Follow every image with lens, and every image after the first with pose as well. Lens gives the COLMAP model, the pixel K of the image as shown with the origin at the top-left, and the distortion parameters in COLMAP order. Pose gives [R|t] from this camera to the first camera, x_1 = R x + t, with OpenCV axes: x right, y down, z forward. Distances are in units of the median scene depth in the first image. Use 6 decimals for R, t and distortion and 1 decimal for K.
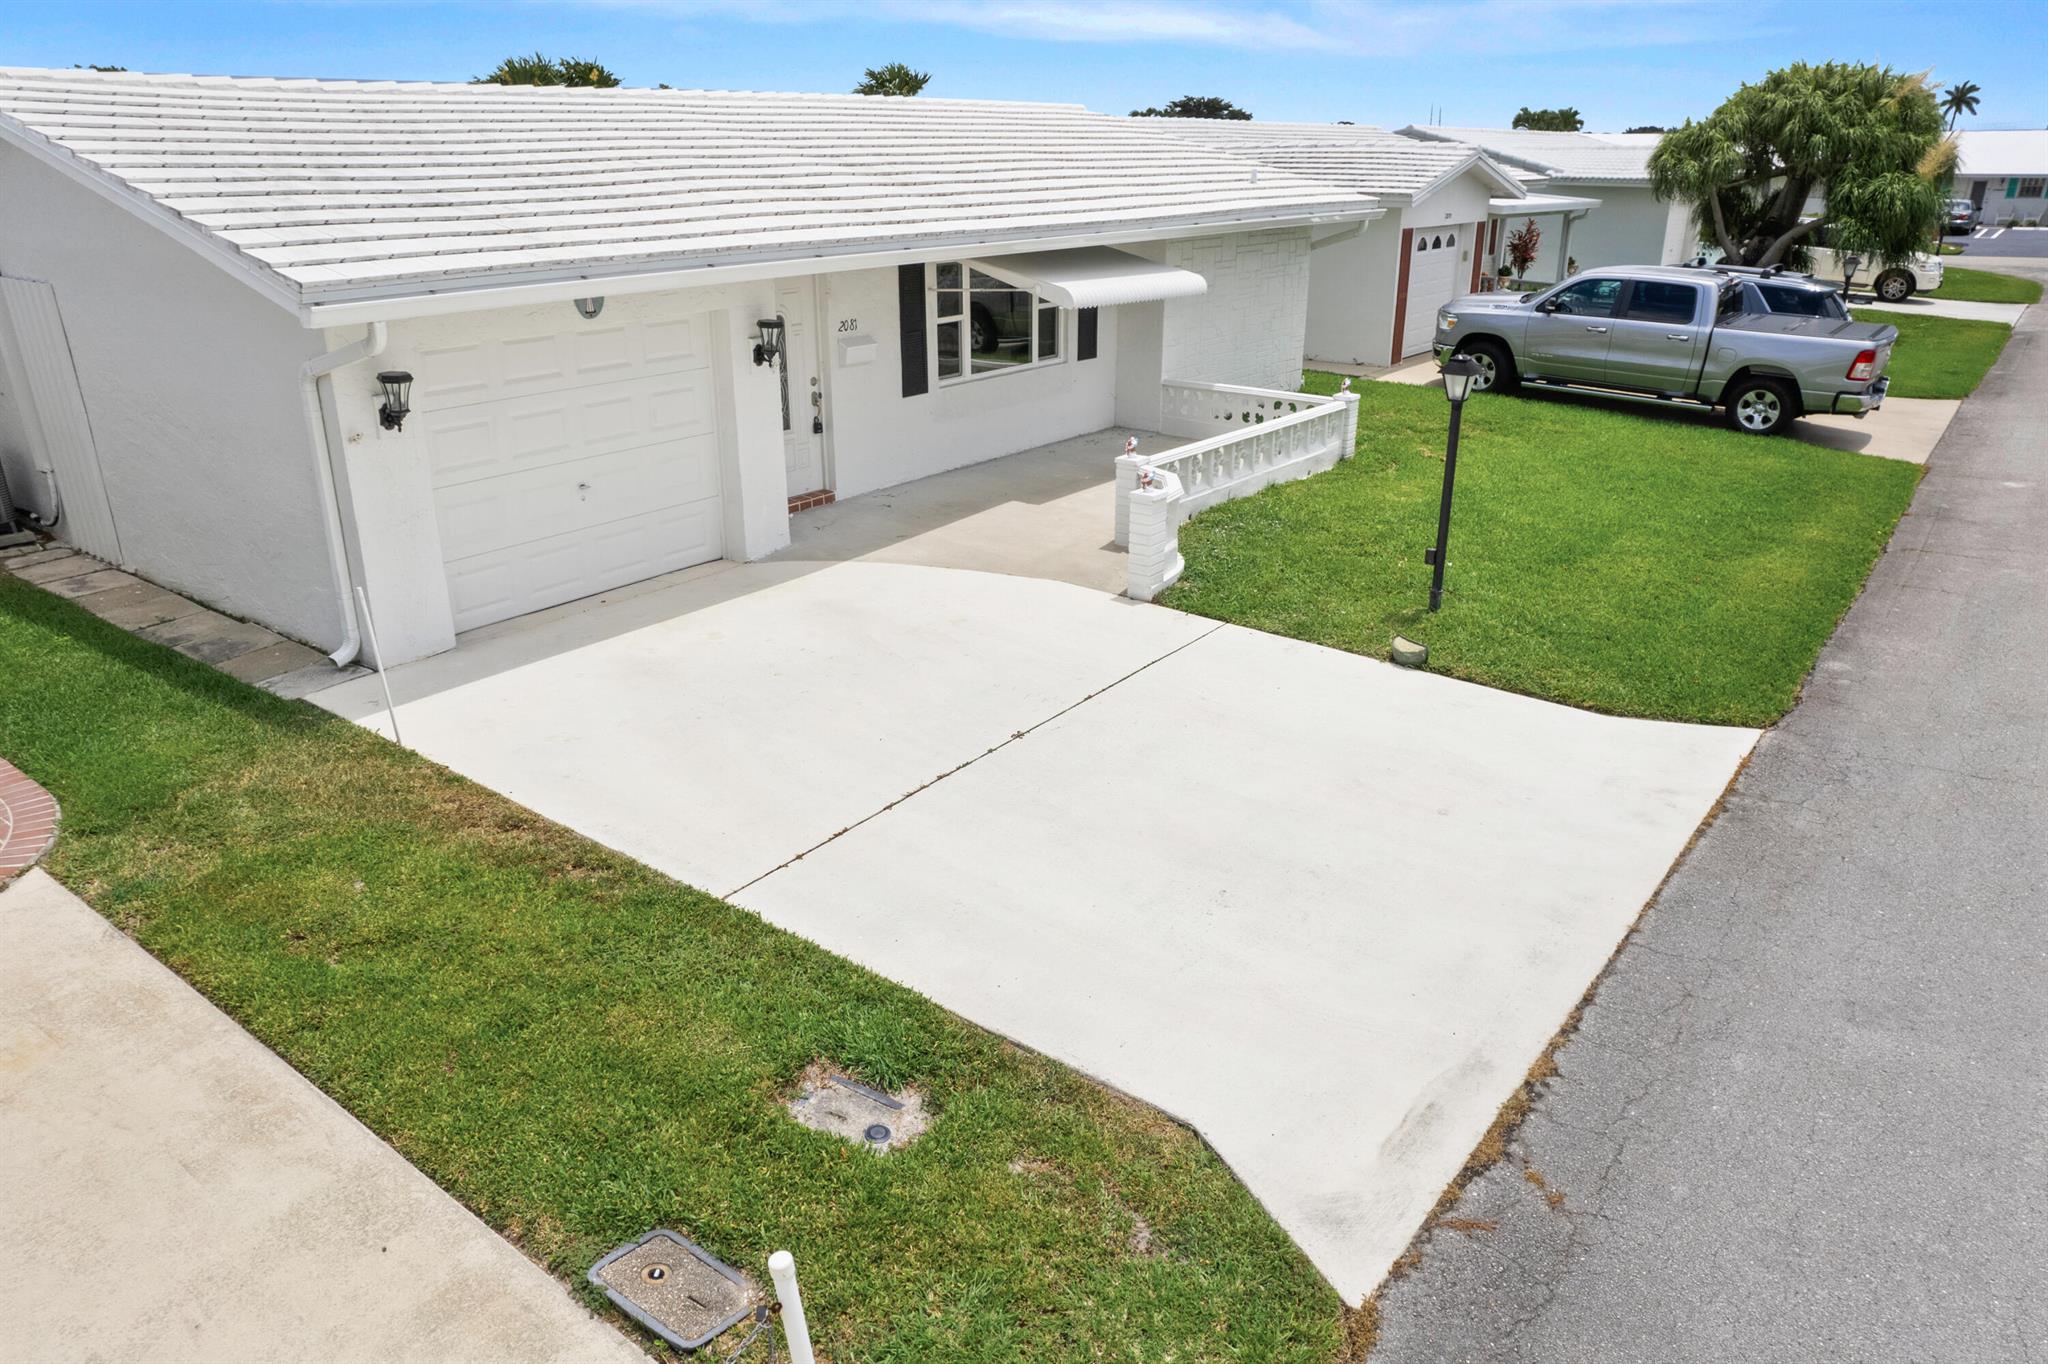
lens RADIAL K [[1404.4, 0, 1032.2], [0, 1404.4, 683.6], [0, 0, 1]] dist [-0.045373, 0.008108]
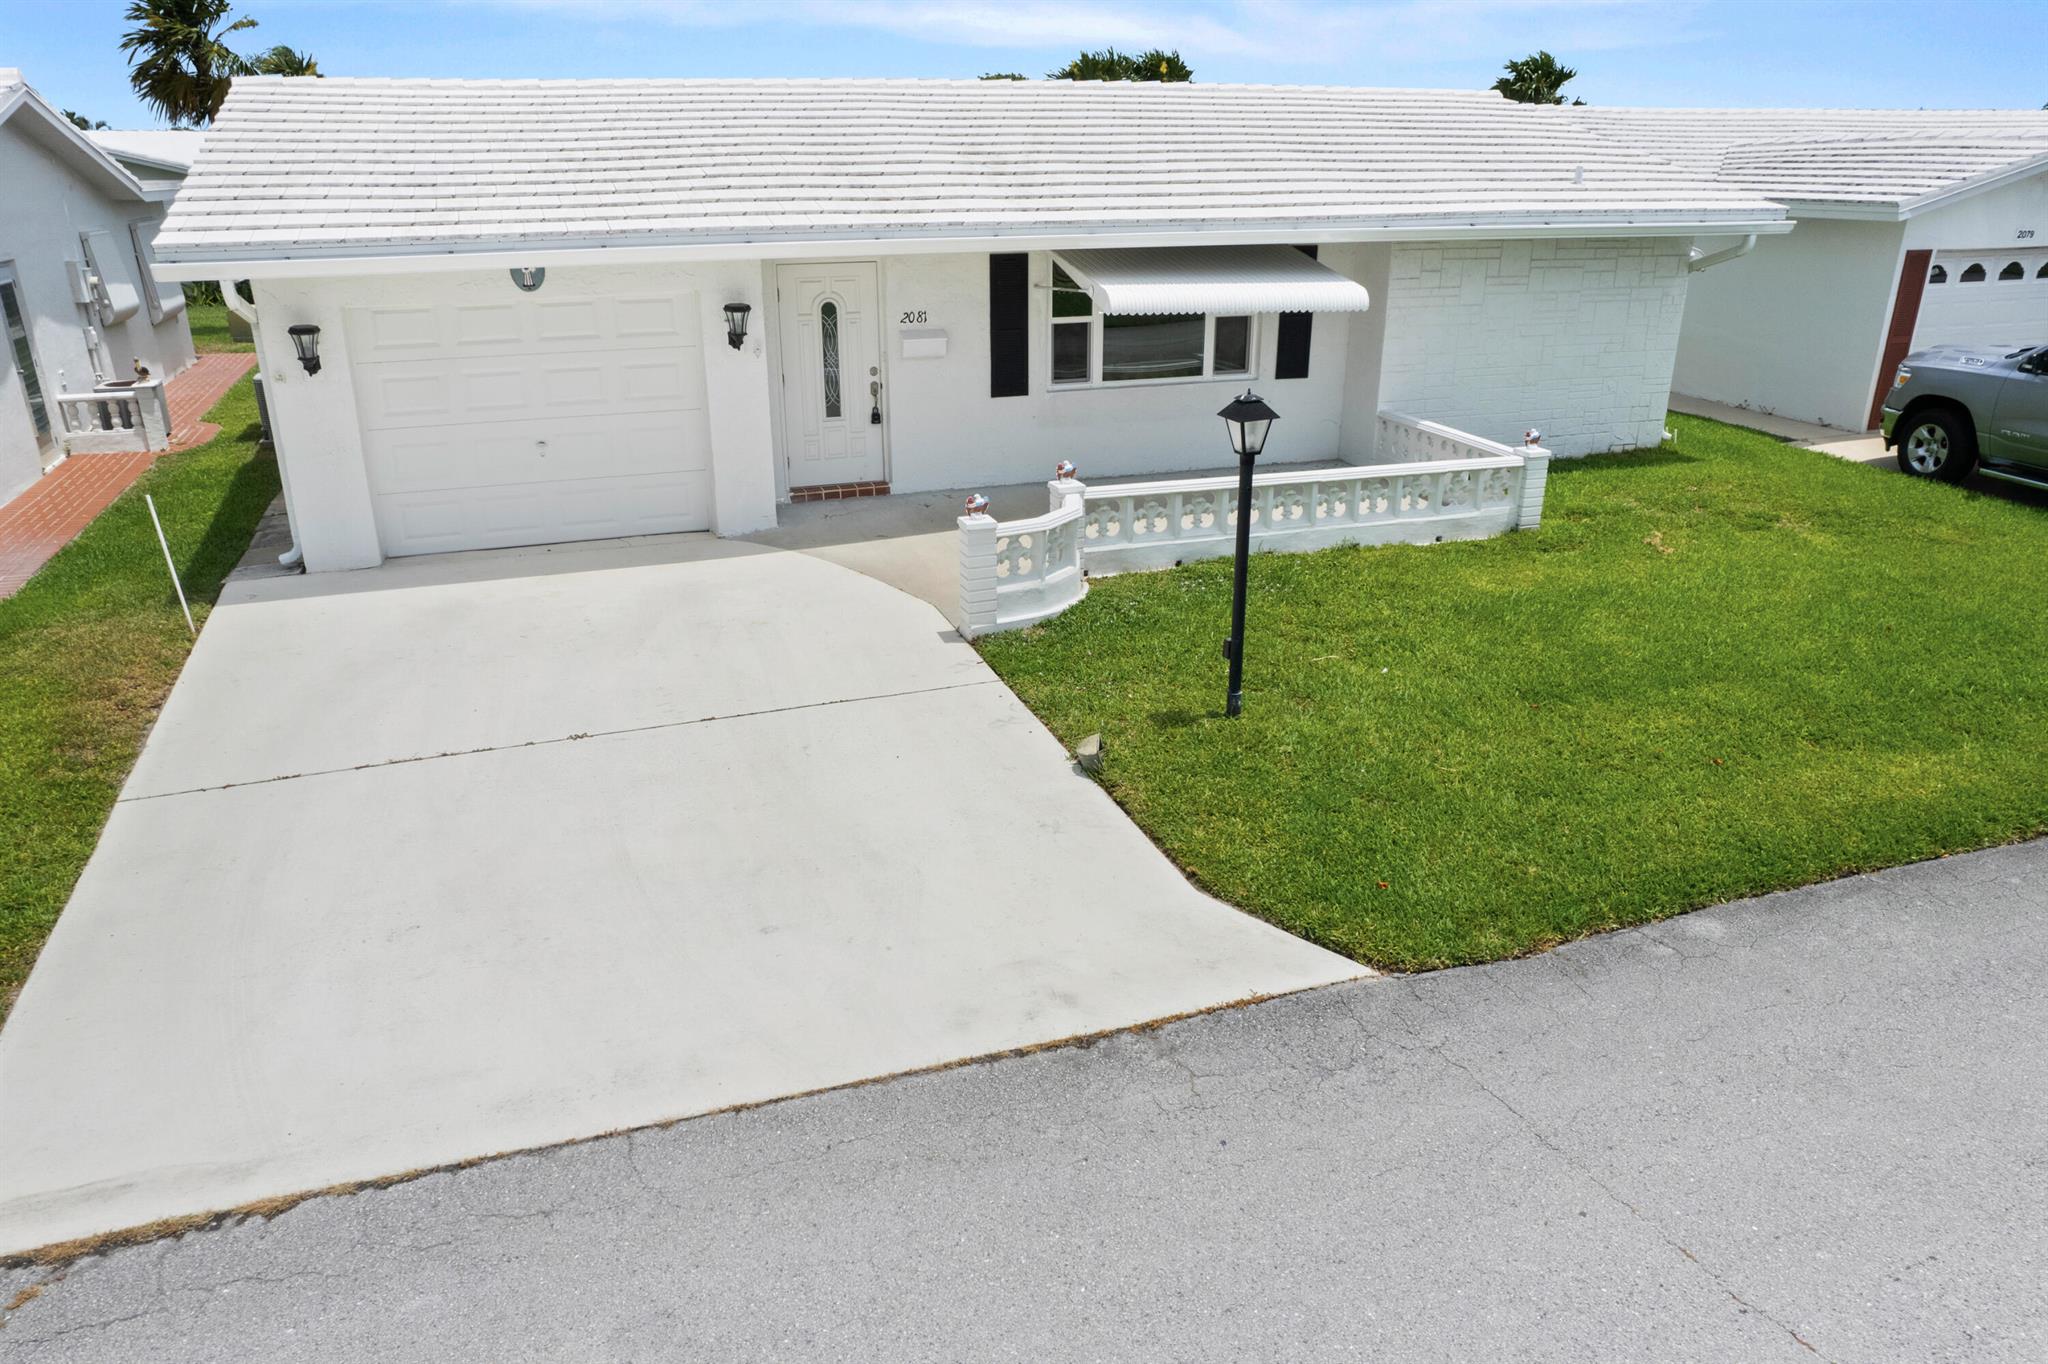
lens RADIAL K [[1404.4, 0, 1032.2], [0, 1404.4, 683.6], [0, 0, 1]] dist [-0.045373, 0.008108]
pose [[0.833370, 0.197356, -0.516280, 0.494968], [-0.197063, 0.978787, 0.056059, -0.076900], [0.516392, 0.055022, 0.854583, 0.221219]]
